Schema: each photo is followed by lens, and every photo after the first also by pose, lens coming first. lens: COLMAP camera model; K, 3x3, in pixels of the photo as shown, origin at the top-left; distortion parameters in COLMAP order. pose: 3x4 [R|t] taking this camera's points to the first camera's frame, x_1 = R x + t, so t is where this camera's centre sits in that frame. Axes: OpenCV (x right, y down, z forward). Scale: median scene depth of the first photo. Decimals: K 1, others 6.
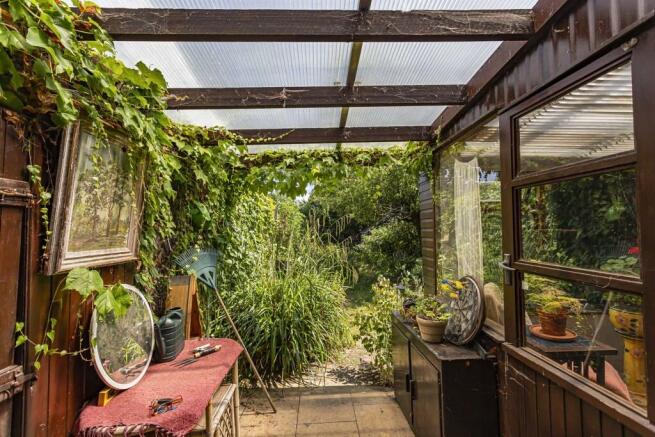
lens RADIAL K [[316.6, 0, 326.7], [0, 316.6, 224.1], [0, 0, 1]] dist [0.000625, 0.000498]
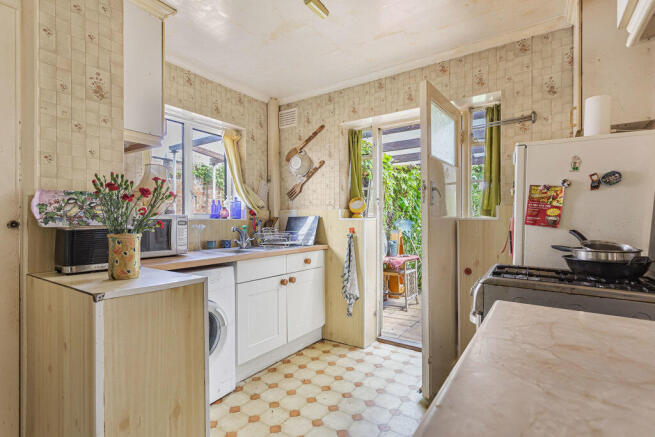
lens RADIAL K [[310.0, 0, 327.5], [0, 310.0, 218.5], [0, 0, 1]] dist [-0.000133, 0.000060]
pose [[0.805009, 0.008045, -0.593208, 0.483793], [-0.002262, 0.999942, 0.010492, 0.056792], [0.593258, -0.007104, 0.804981, -1.121257]]
